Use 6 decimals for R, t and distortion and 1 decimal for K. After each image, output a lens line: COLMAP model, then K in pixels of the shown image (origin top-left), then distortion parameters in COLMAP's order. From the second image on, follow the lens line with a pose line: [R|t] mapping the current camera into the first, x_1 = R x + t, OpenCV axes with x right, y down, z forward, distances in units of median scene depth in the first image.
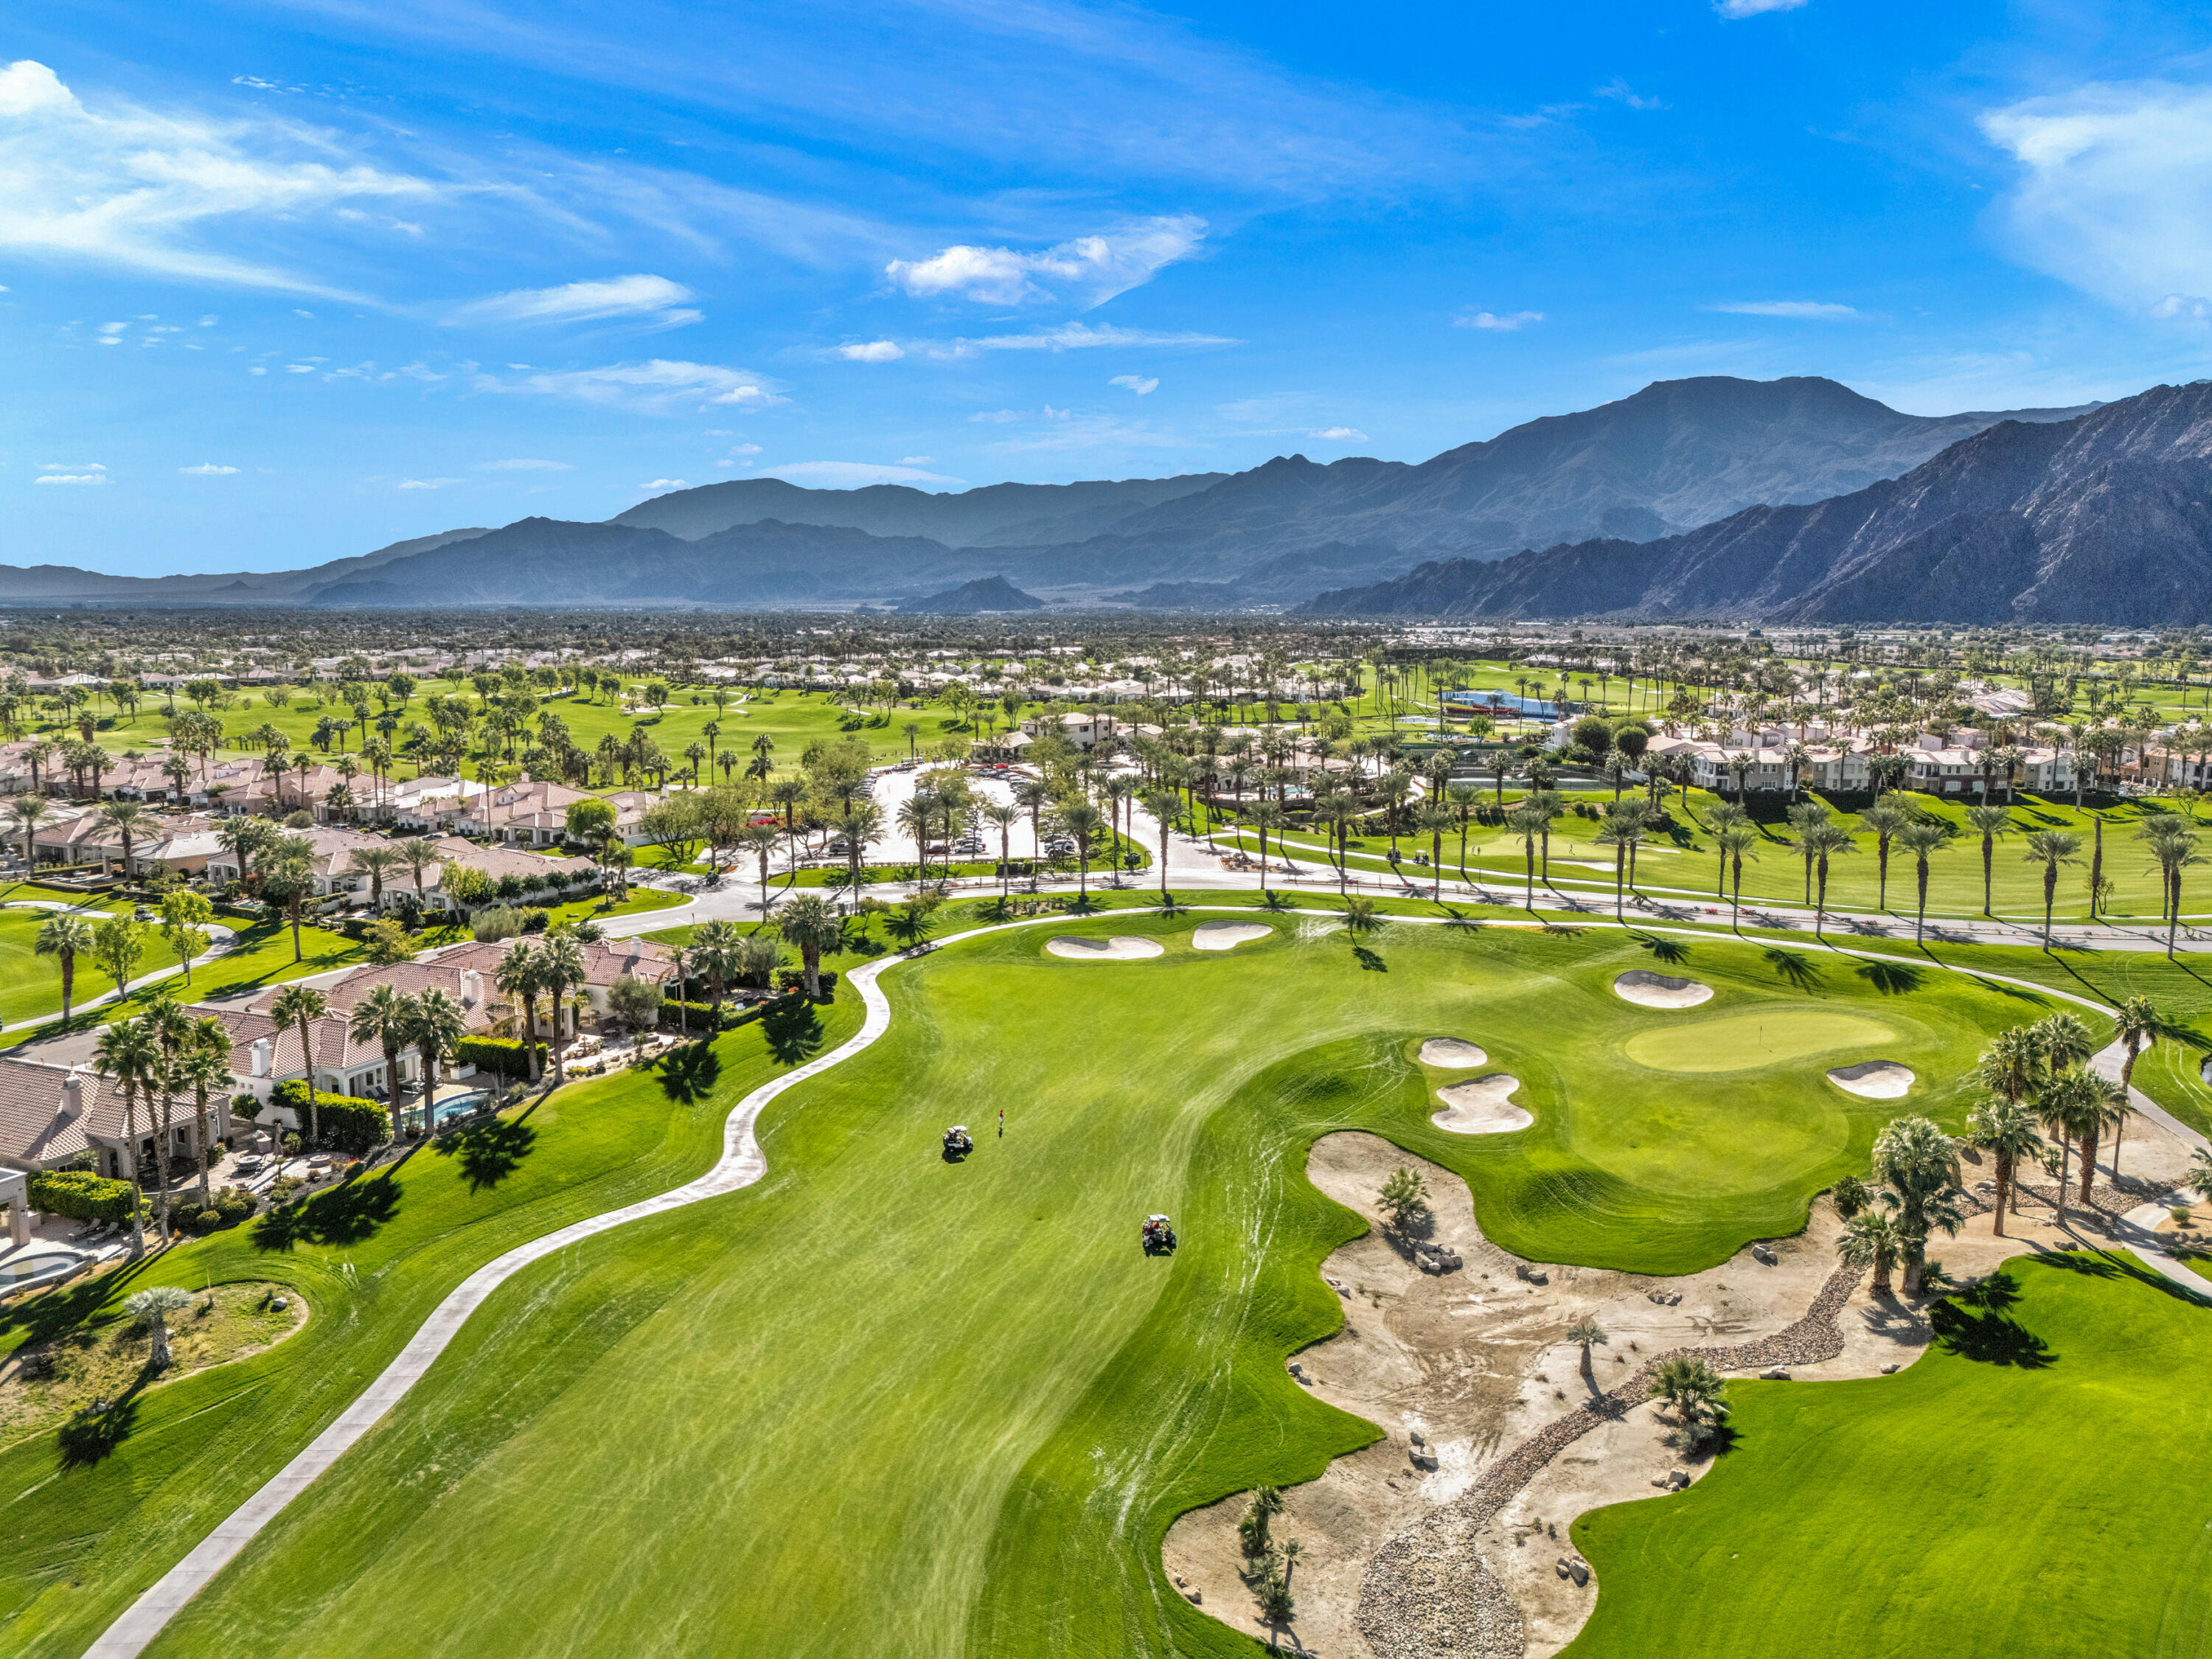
lens RADIAL K [[1624.9, 0, 1107.8], [0, 1624.9, 820.4], [0, 0, 1]] dist [0.068522, -0.060636]
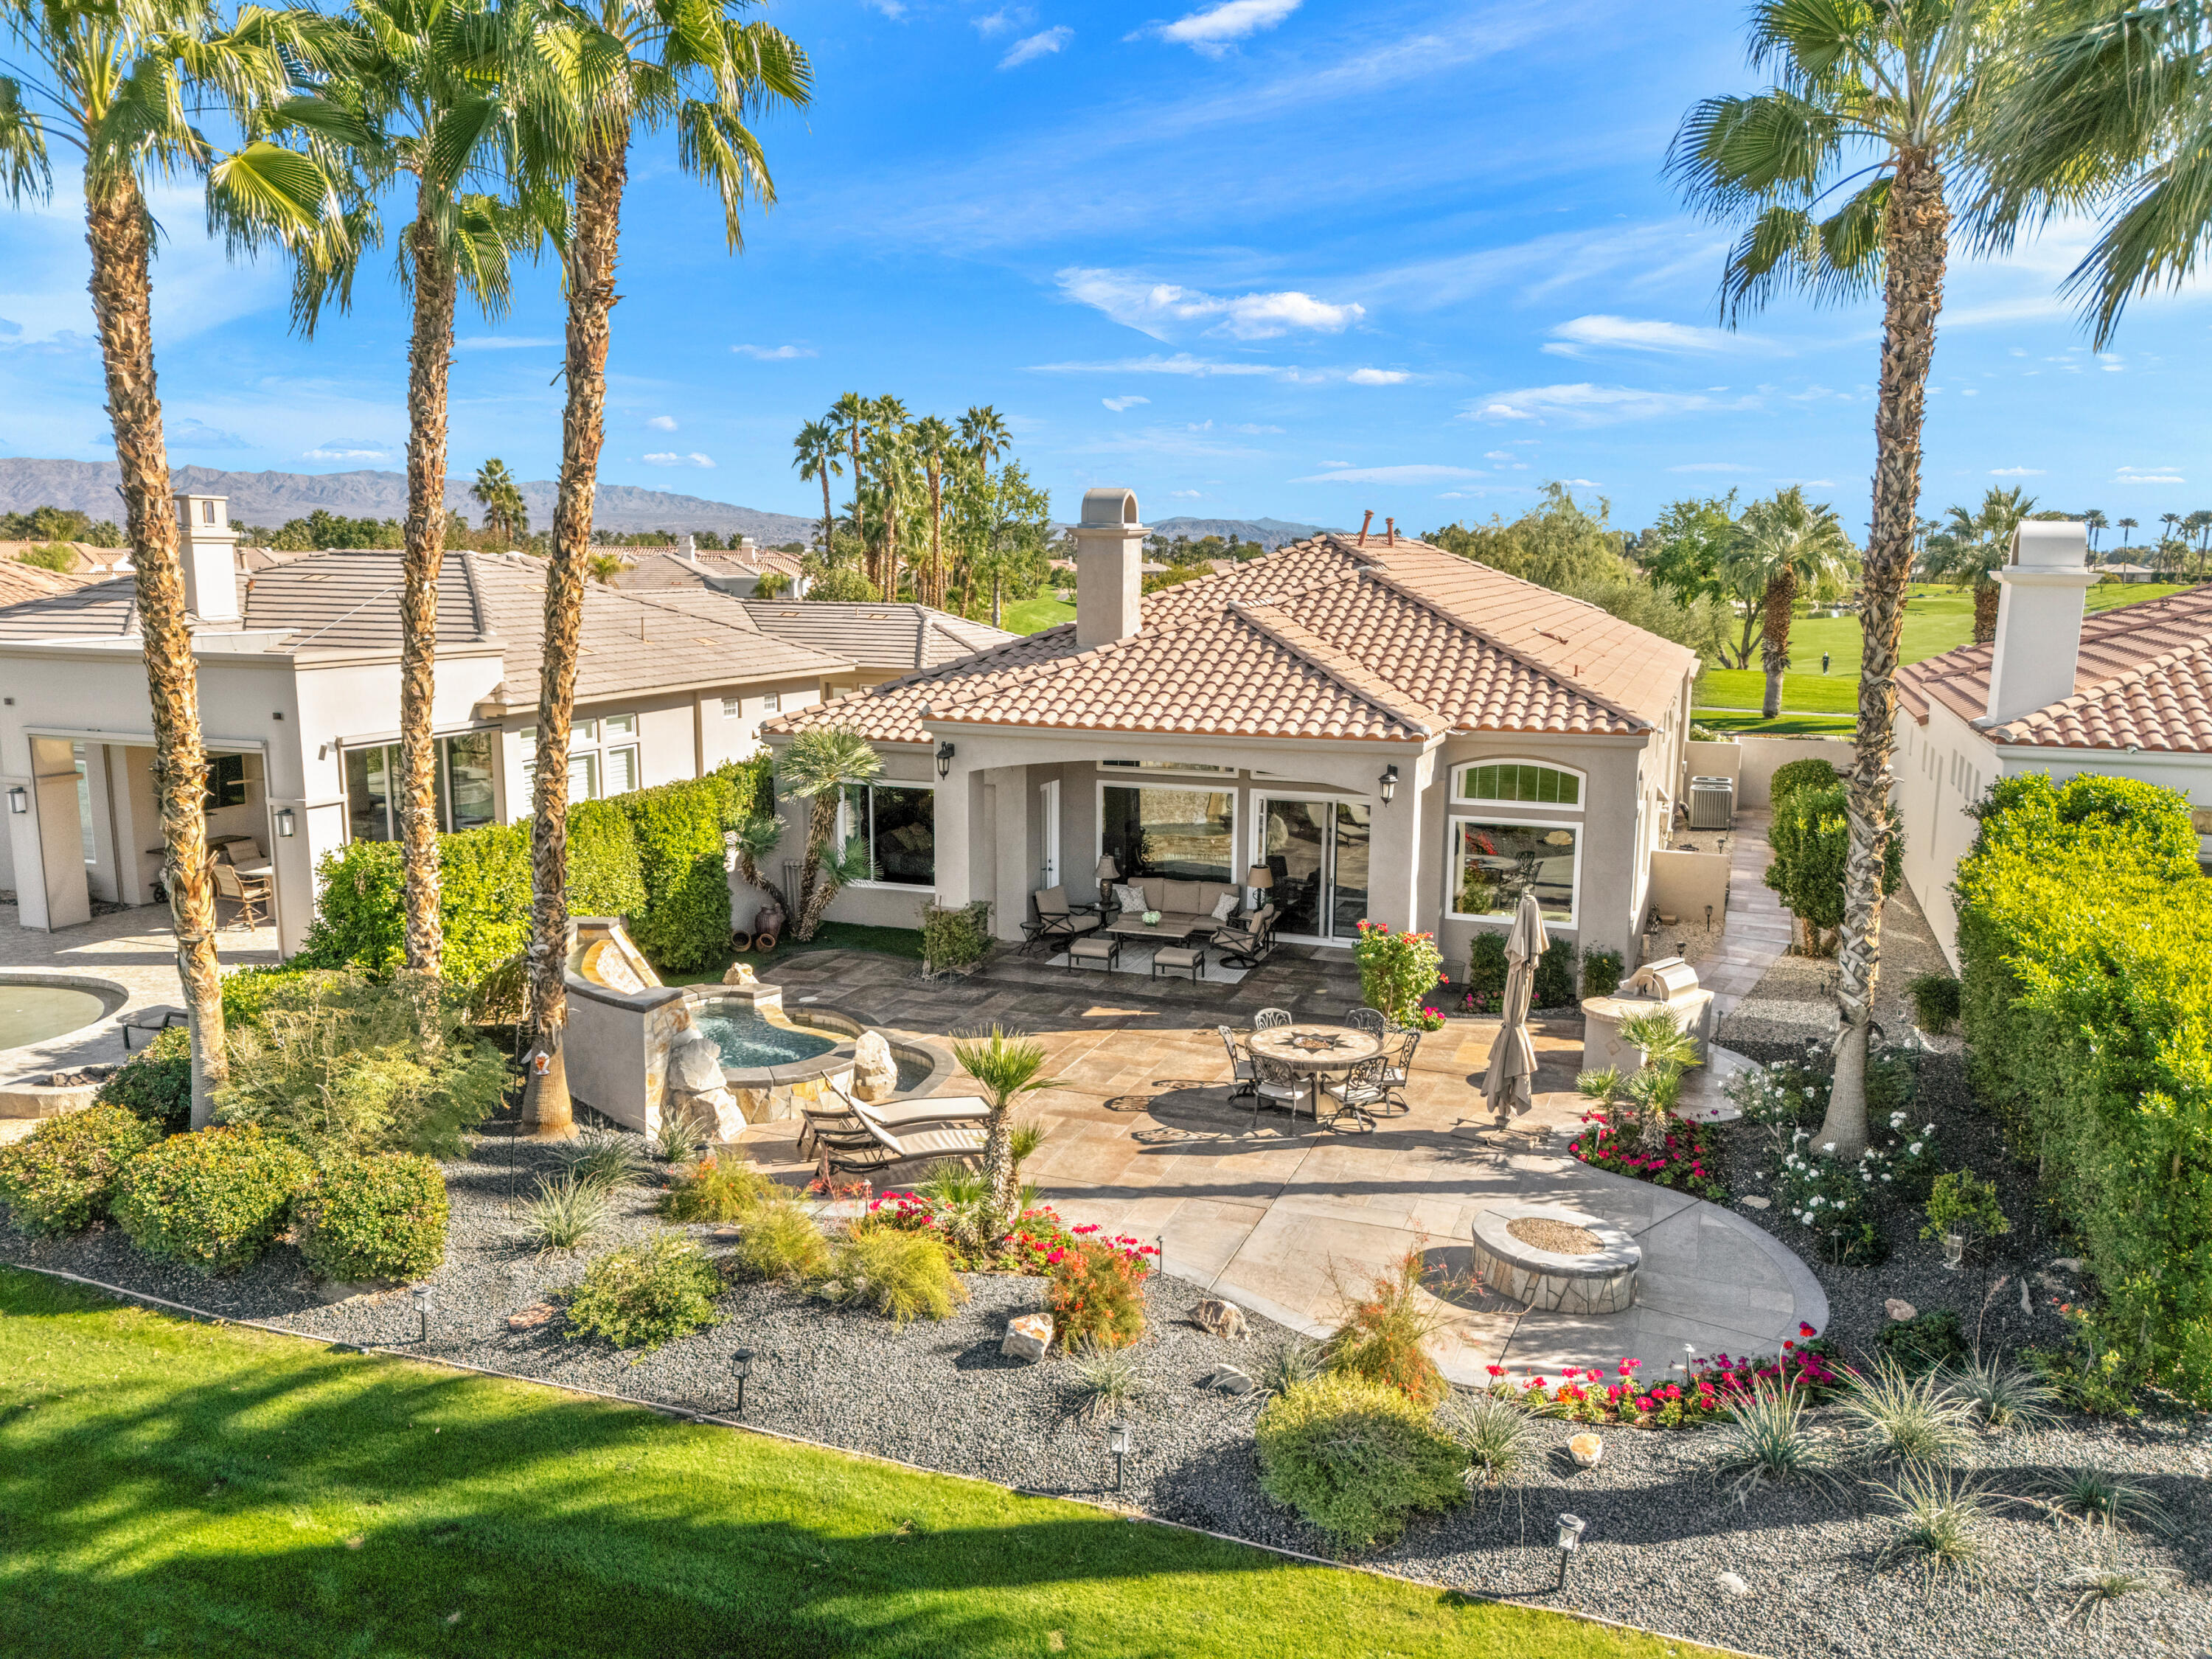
lens RADIAL K [[1624.9, 0, 1097.5], [0, 1624.9, 834.8], [0, 0, 1]] dist [0.068522, -0.060636]
pose [[0.047047, 0.168761, -0.984534, -0.129407], [-0.132979, 0.977910, 0.161271, 0.056859], [0.990002, 0.123335, 0.068449, 0.337318]]
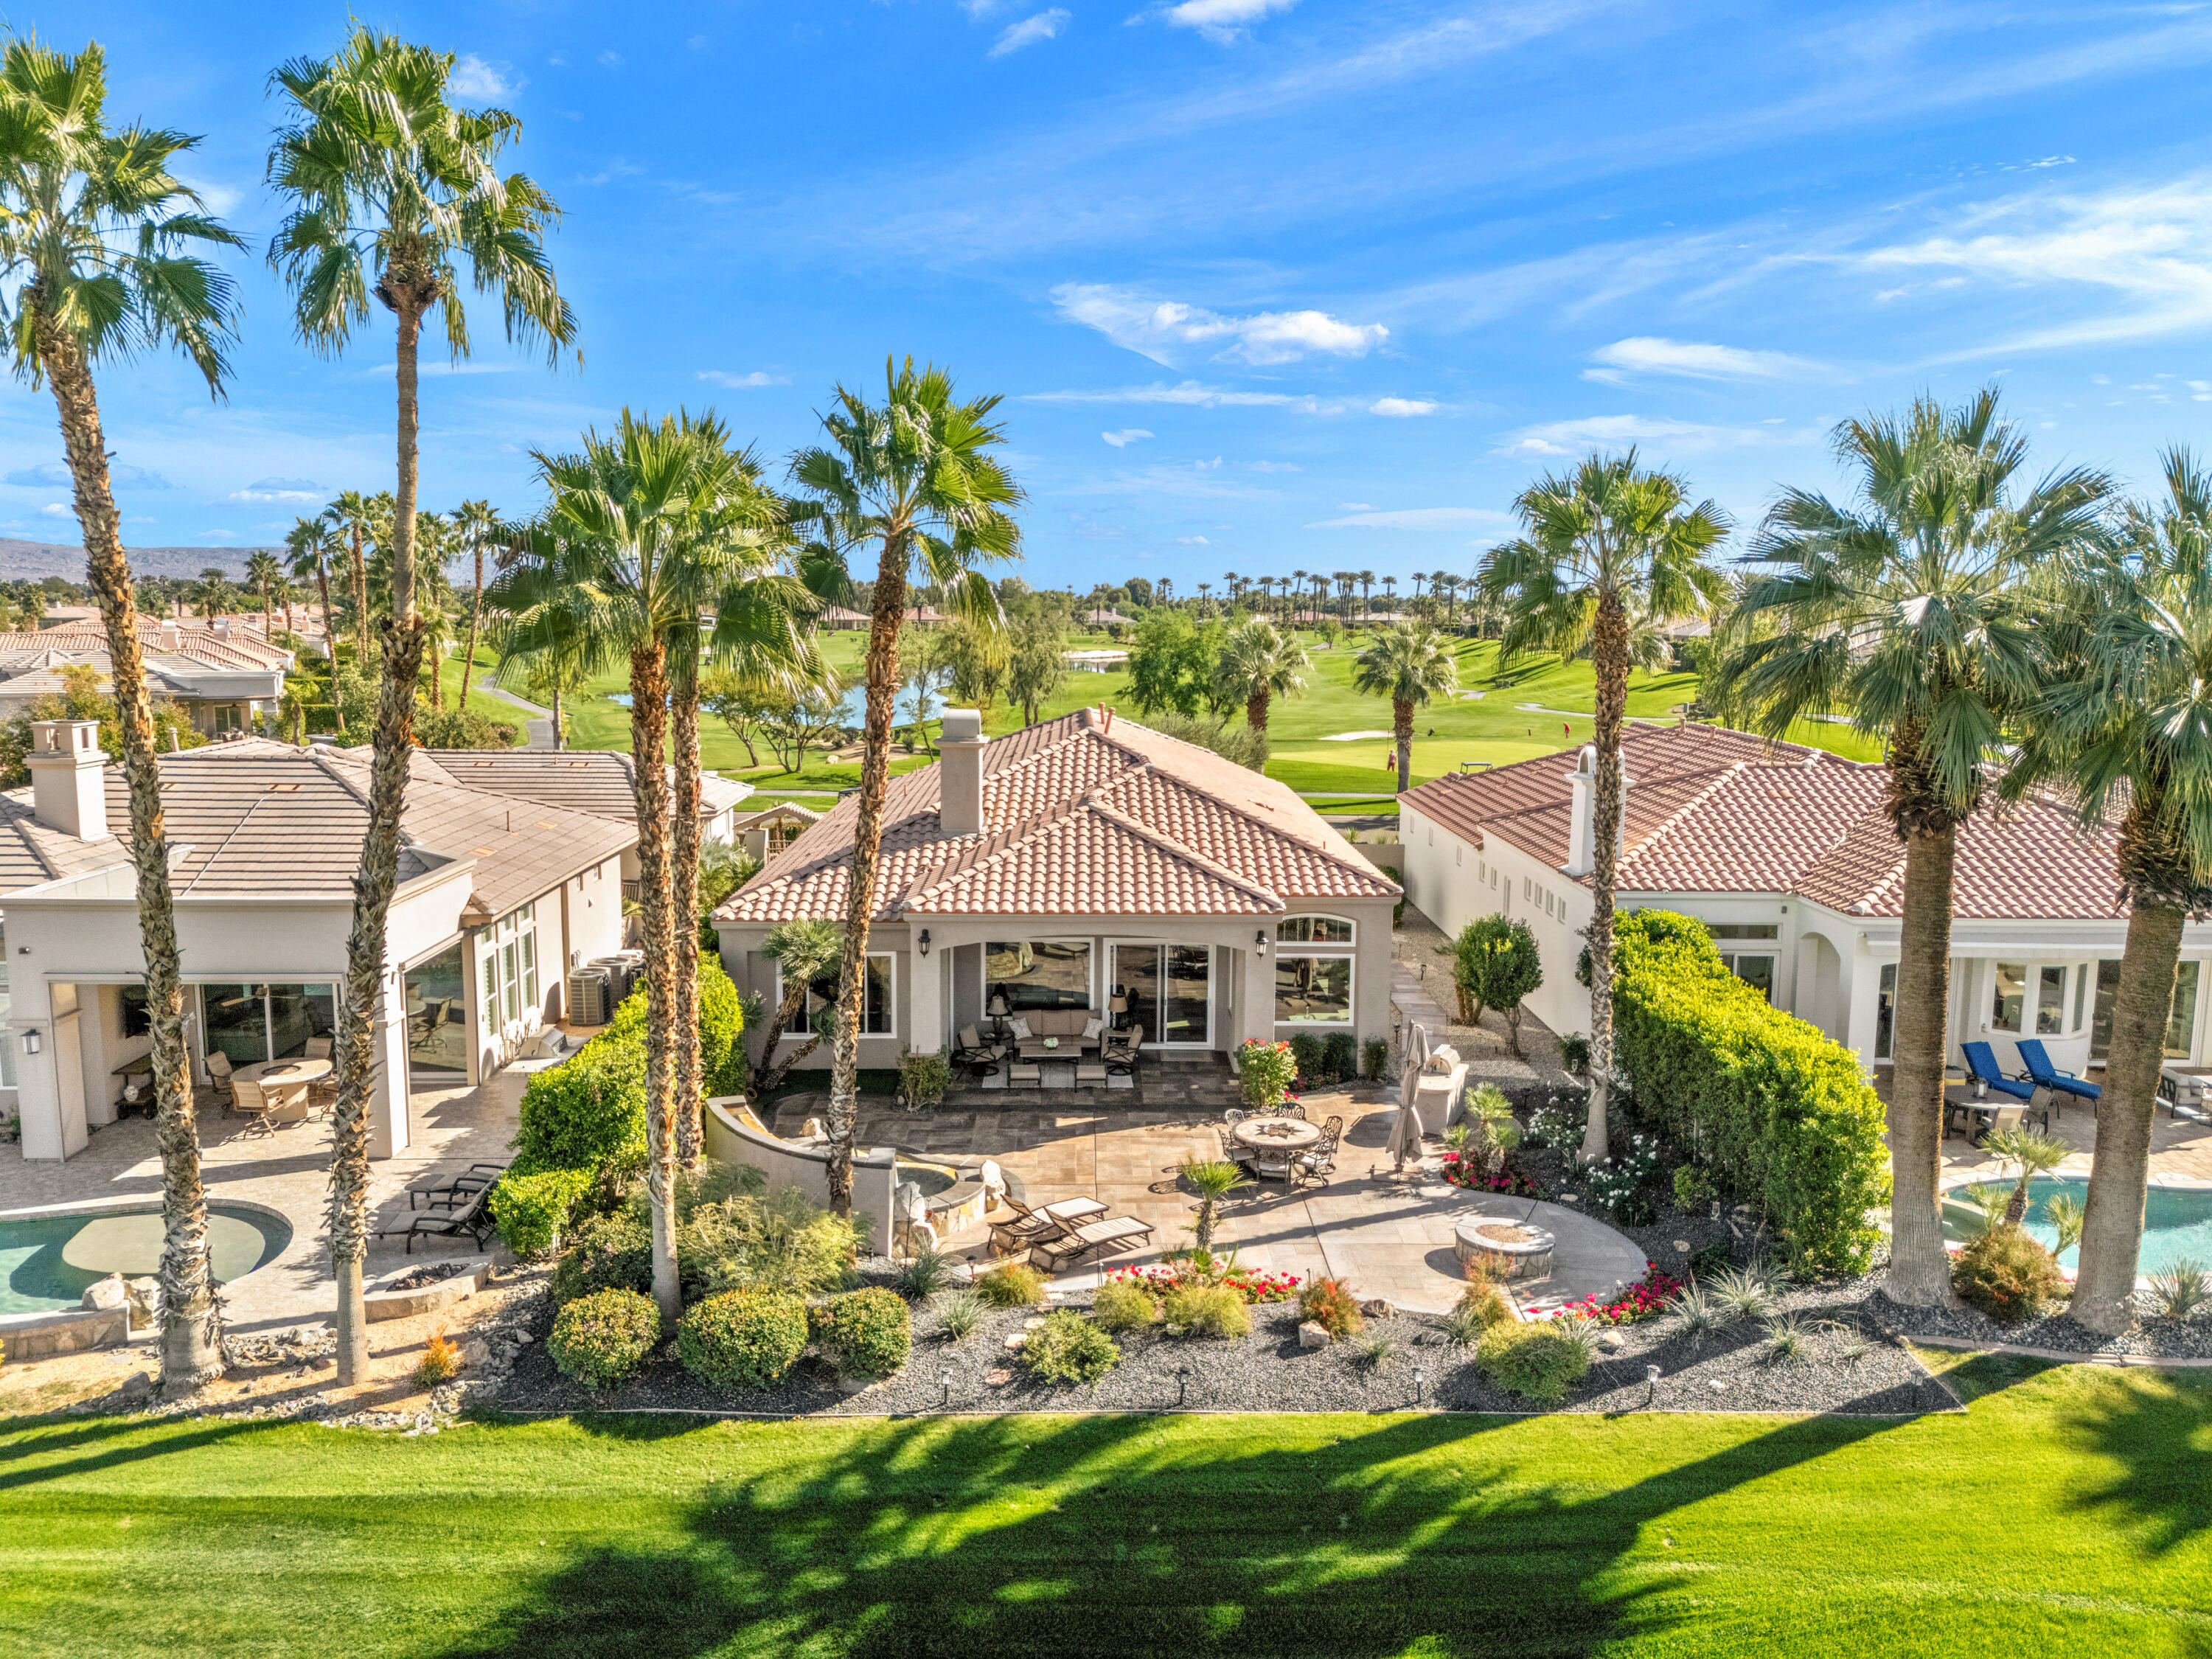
lens RADIAL K [[1624.9, 0, 1093.8], [0, 1624.9, 837.9], [0, 0, 1]] dist [0.068522, -0.060636]
pose [[0.417722, 0.136263, -0.898299, -0.113153], [-0.122408, 0.988116, 0.092965, 0.050228], [0.900291, 0.071126, 0.429438, 0.303896]]
